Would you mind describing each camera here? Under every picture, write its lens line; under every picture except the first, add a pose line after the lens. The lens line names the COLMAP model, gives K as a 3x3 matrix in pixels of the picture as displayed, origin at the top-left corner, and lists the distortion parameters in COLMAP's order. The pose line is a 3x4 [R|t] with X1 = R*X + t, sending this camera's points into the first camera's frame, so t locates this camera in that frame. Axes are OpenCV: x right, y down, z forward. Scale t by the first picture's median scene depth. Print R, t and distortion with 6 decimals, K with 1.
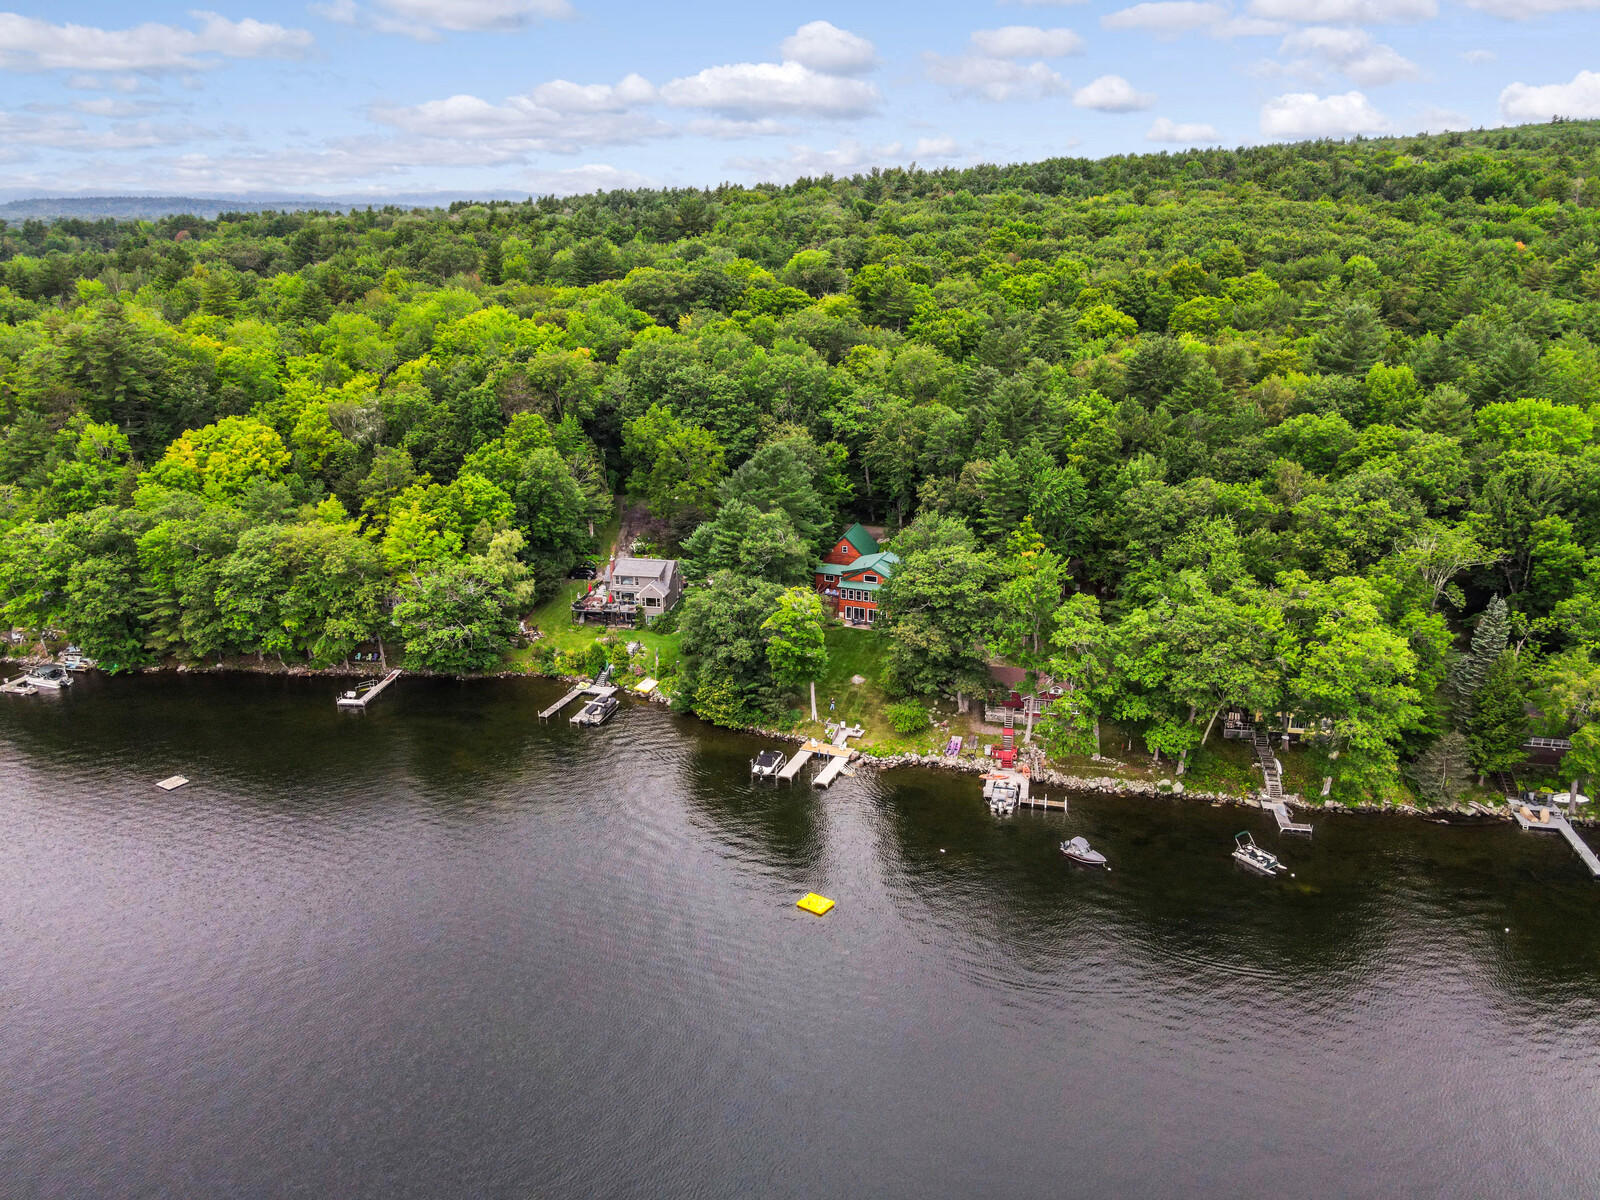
lens RADIAL K [[1188.8, 0, 797.0], [0, 1188.8, 605.0], [0, 0, 1]] dist [-0.004677, 0.039856]
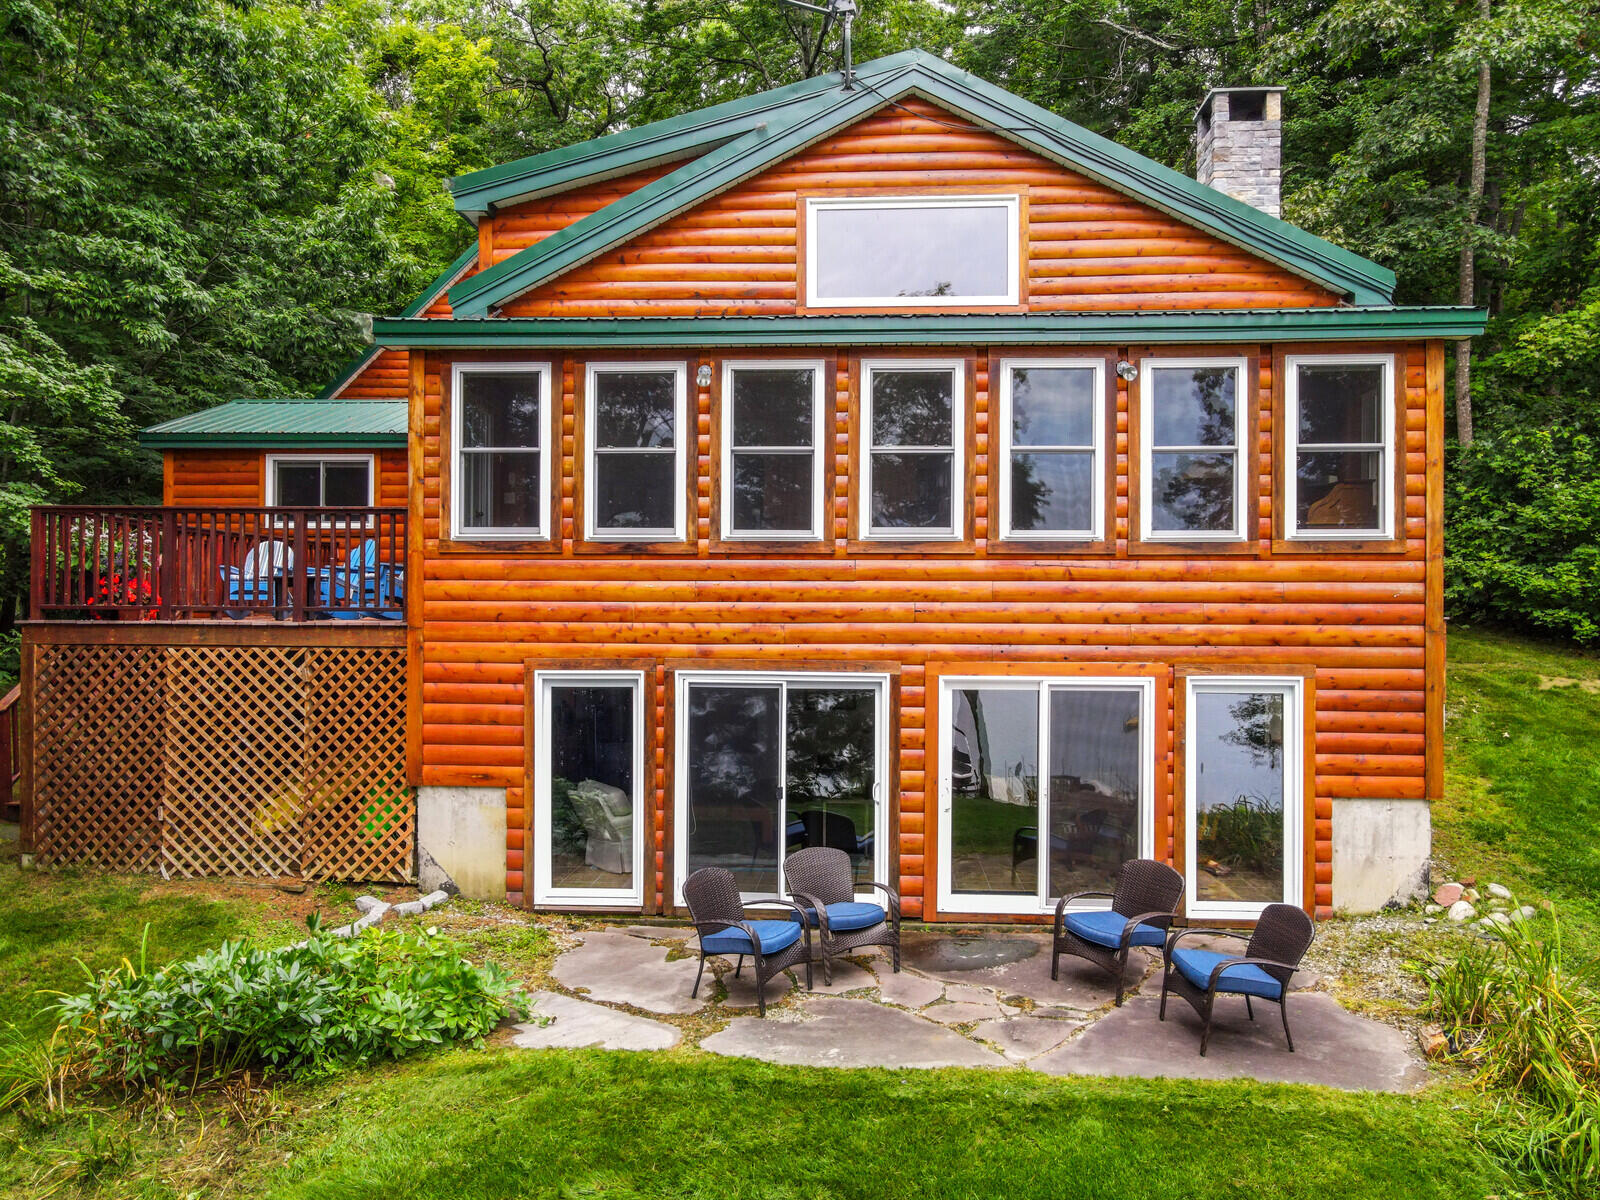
lens RADIAL K [[1188.8, 0, 802.7], [0, 1188.8, 602.9], [0, 0, 1]] dist [-0.004677, 0.039856]
pose [[0.949278, 0.008818, 0.314316, 0.041678], [0.088356, 0.951851, -0.293551, 0.018918], [-0.301770, 0.306433, 0.902792, 1.122897]]
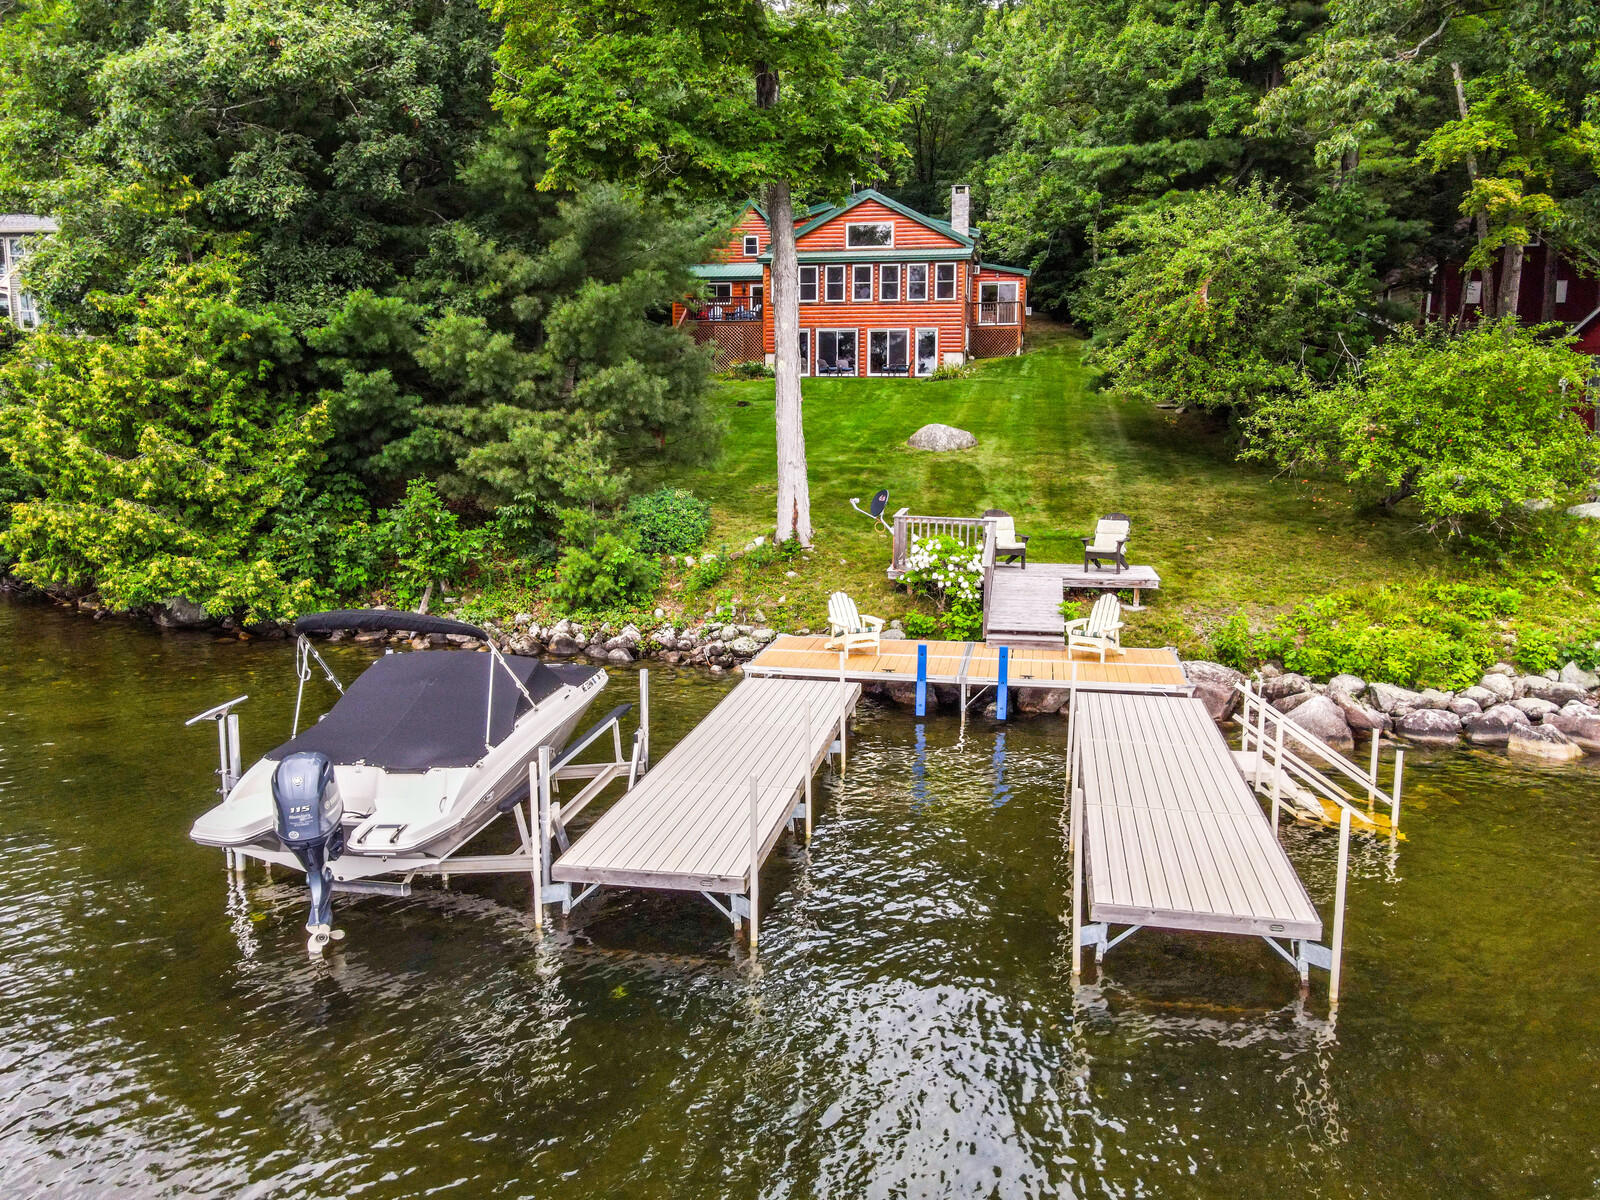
lens RADIAL K [[1188.8, 0, 804.9], [0, 1188.8, 602.2], [0, 0, 1]] dist [-0.004677, 0.039856]
pose [[0.981757, -0.023834, 0.188639, -0.013714], [0.051760, 0.988146, -0.144530, 0.129789], [-0.182958, 0.151657, 0.971353, 0.866064]]
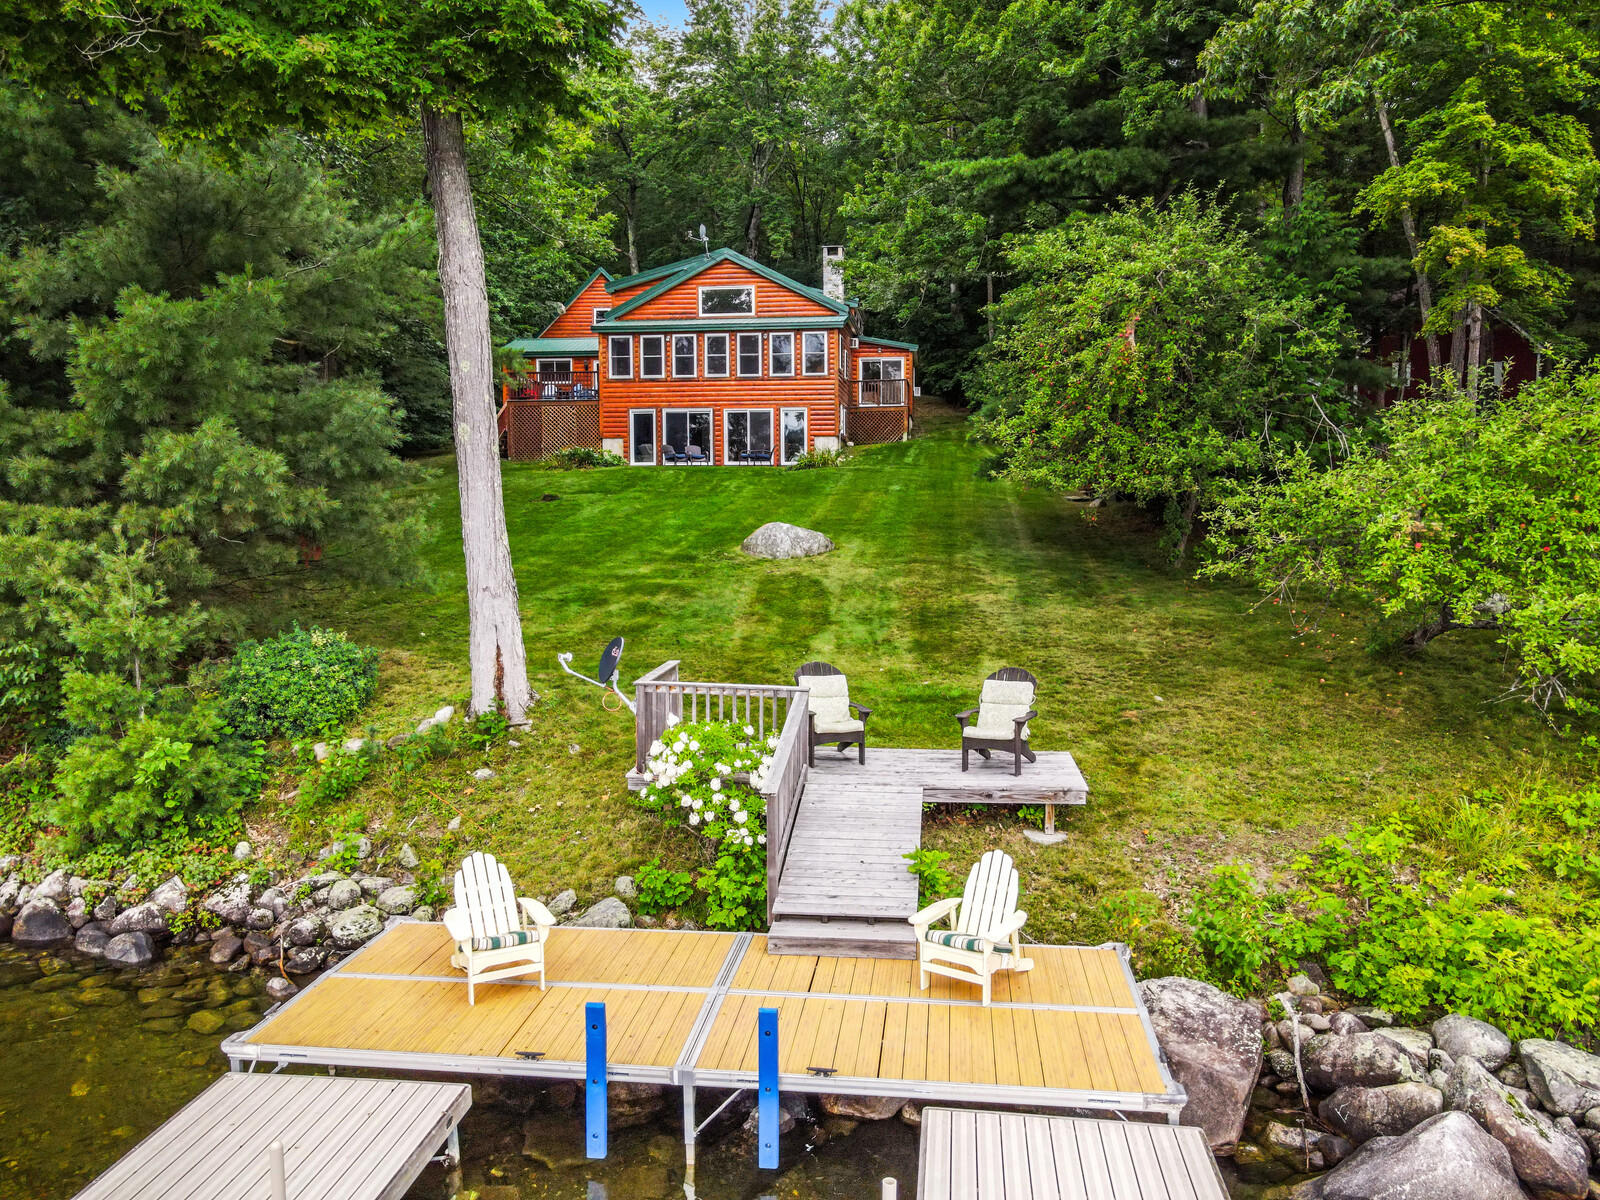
lens RADIAL K [[1188.8, 0, 804.7], [0, 1188.8, 597.9], [0, 0, 1]] dist [-0.004677, 0.039856]
pose [[0.965782, -0.017972, 0.258730, 0.014064], [0.077404, 0.972105, -0.221405, 0.113027], [-0.247534, 0.233855, 0.940233, 0.918864]]
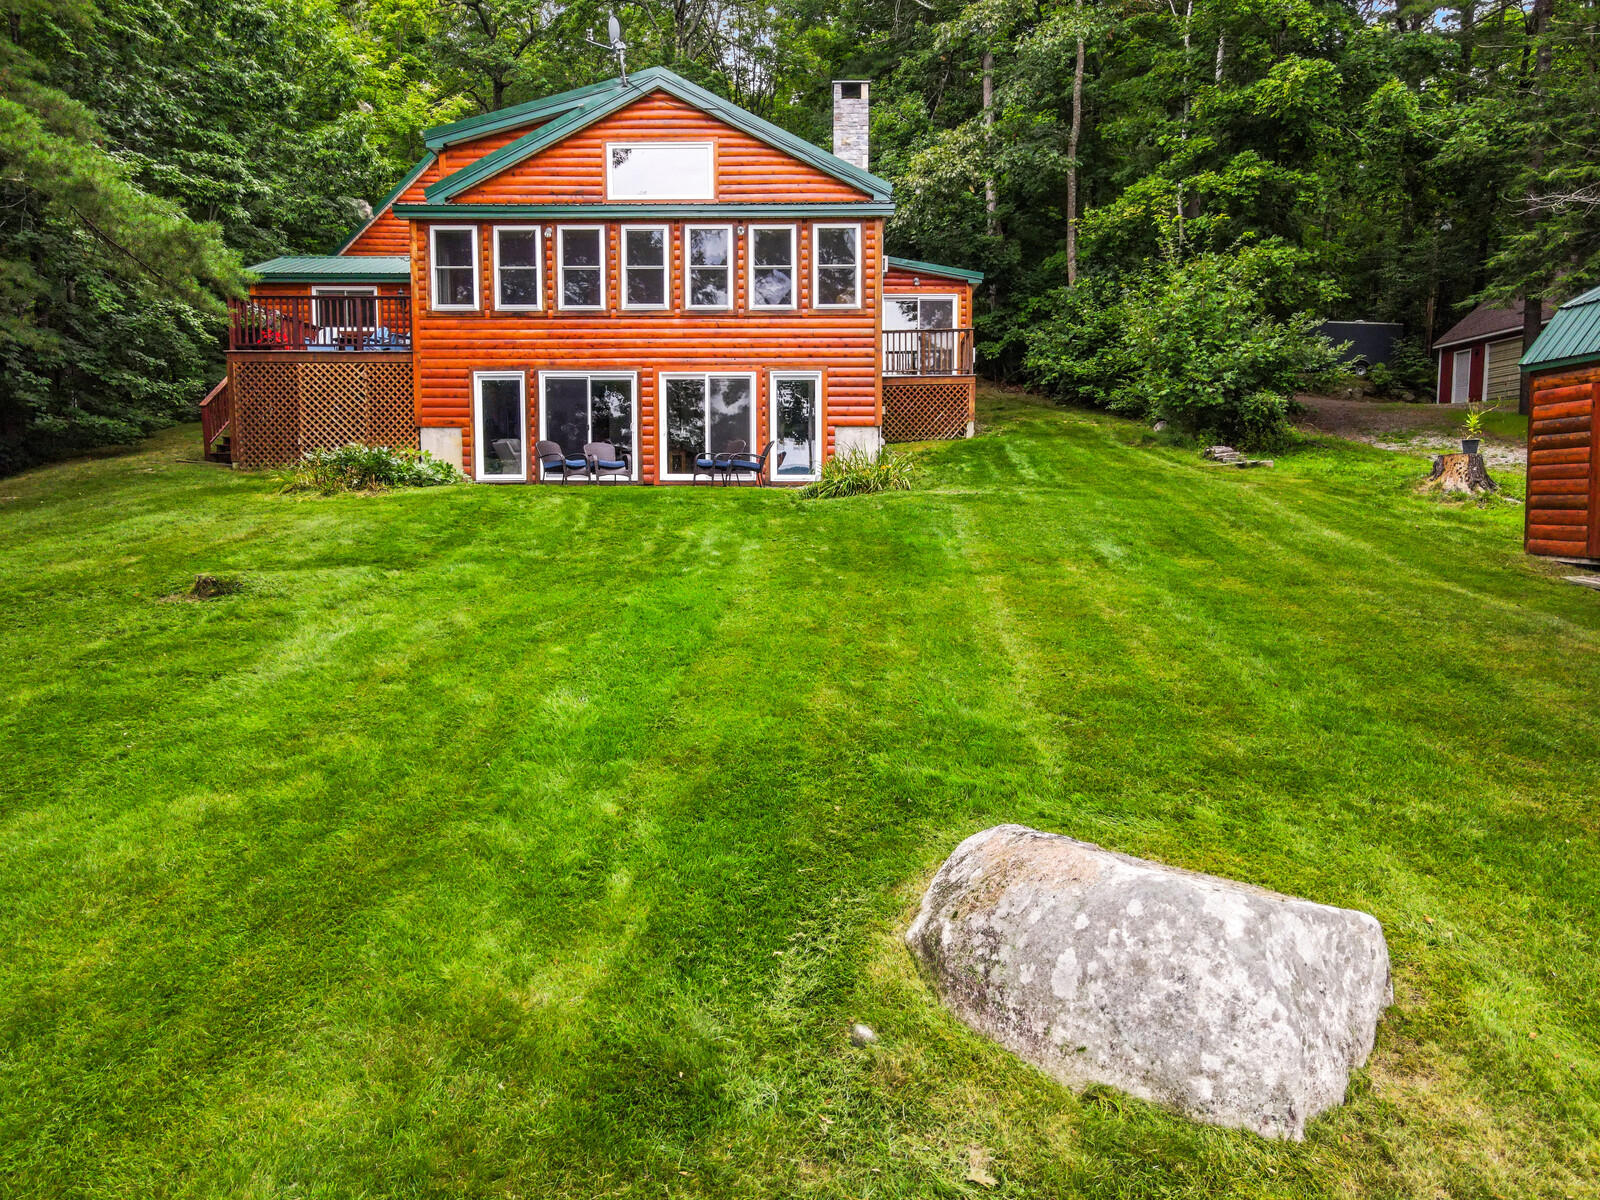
lens RADIAL K [[1188.8, 0, 802.7], [0, 1188.8, 604.1], [0, 0, 1]] dist [-0.004677, 0.039856]
pose [[0.936699, -0.025644, 0.349194, 0.034554], [0.103259, 0.973190, -0.205520, 0.064045], [-0.334562, 0.228568, 0.914235, 1.048036]]
